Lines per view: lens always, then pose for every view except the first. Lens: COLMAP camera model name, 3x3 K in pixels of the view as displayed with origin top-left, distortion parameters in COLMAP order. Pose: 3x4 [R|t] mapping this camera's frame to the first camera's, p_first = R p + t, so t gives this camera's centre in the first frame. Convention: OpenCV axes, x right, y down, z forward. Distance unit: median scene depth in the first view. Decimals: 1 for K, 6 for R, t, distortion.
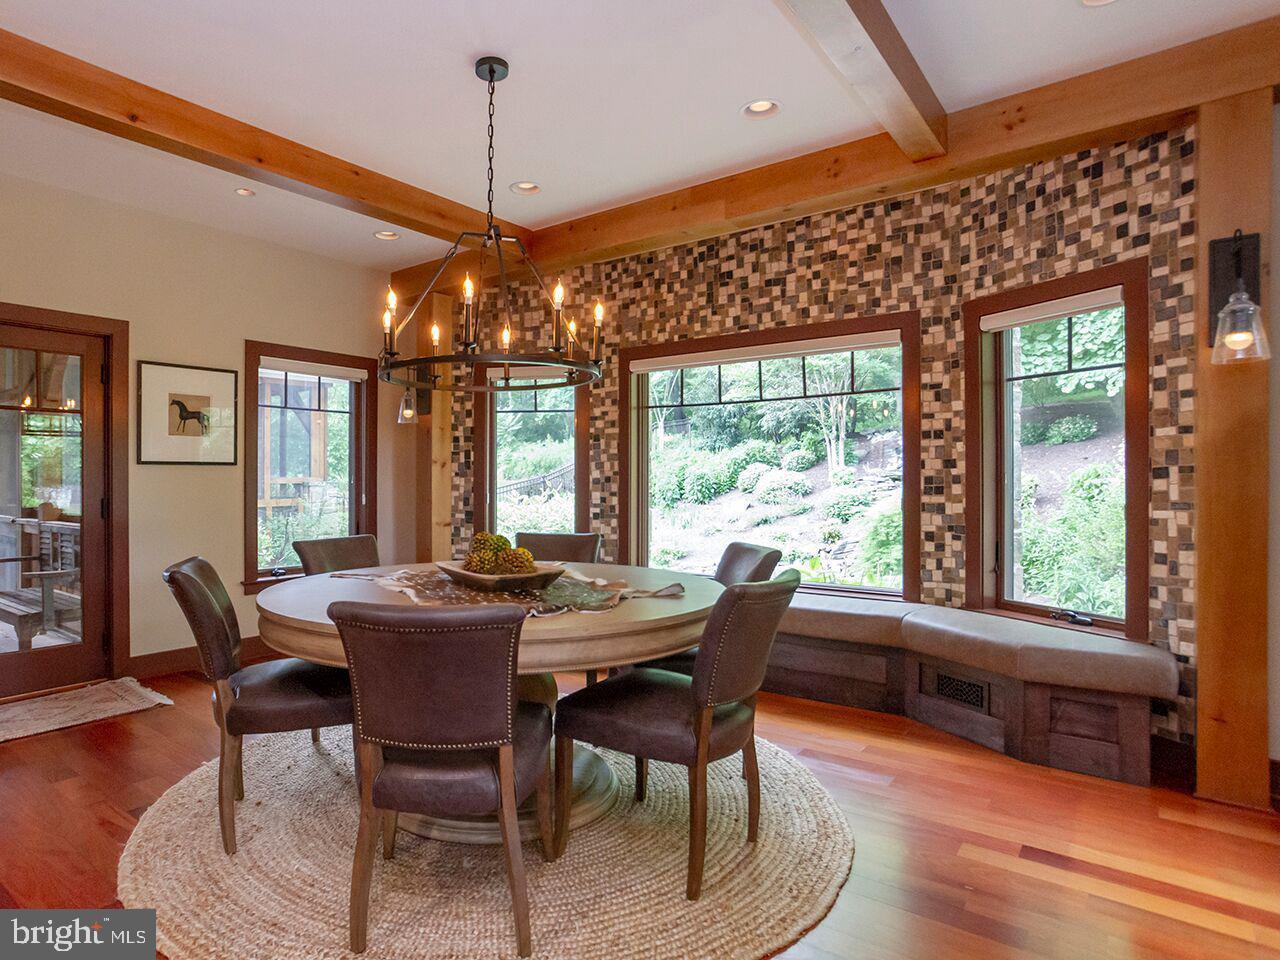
lens RADIAL K [[764.6, 0, 577.6], [0, 764.6, 477.9], [0, 0, 1]] dist [-0.076219, 0.097105]
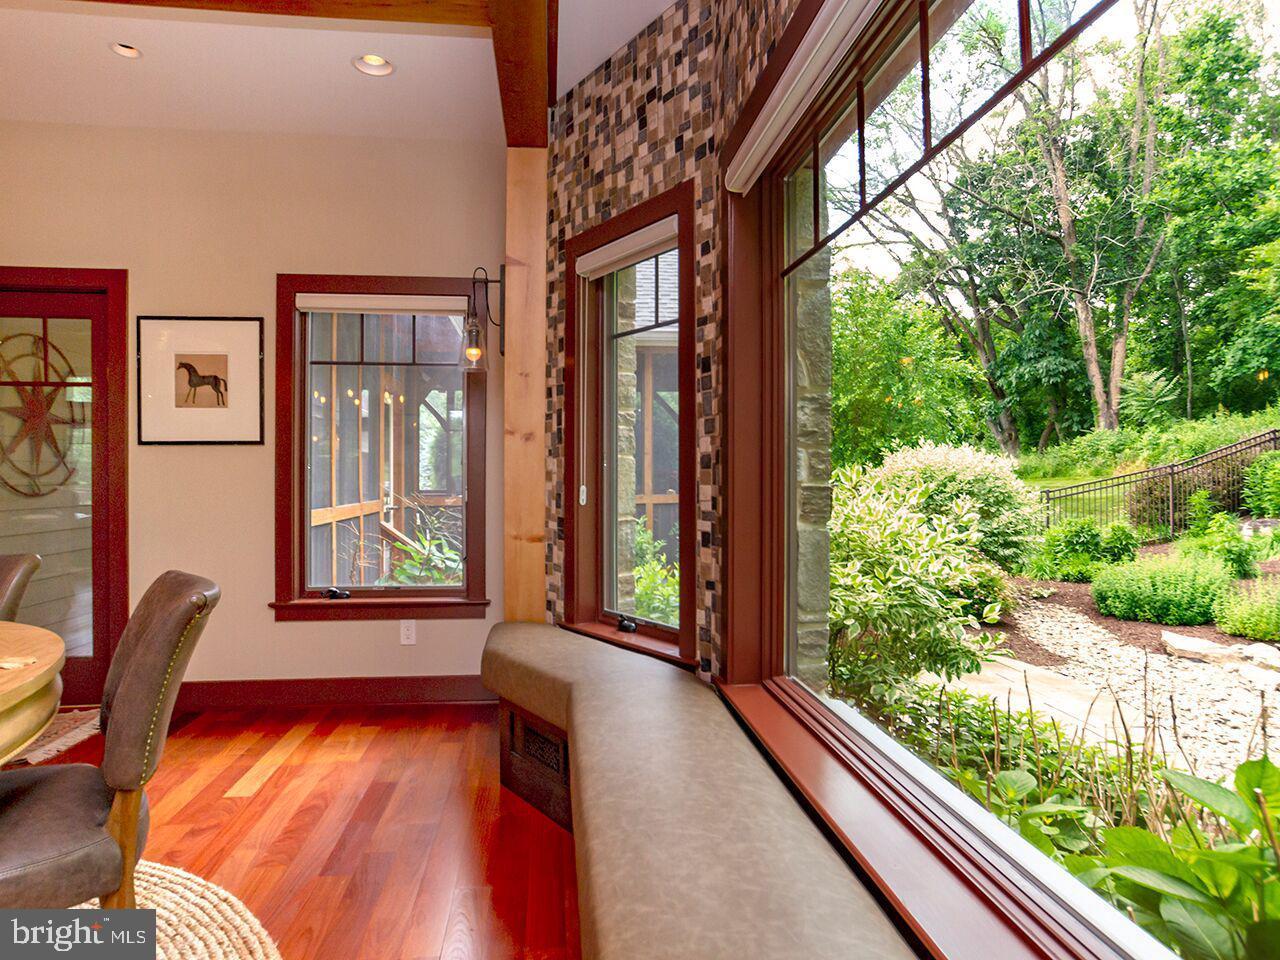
lens RADIAL K [[804.8, 0, 645.6], [0, 804.8, 477.3], [0, 0, 1]] dist [-0.096065, 0.083020]
pose [[0.719721, 0.001601, -0.694262, 0.353725], [0.002133, 0.999988, 0.004518, 0.012688], [0.694260, -0.004733, 0.719708, 0.695263]]
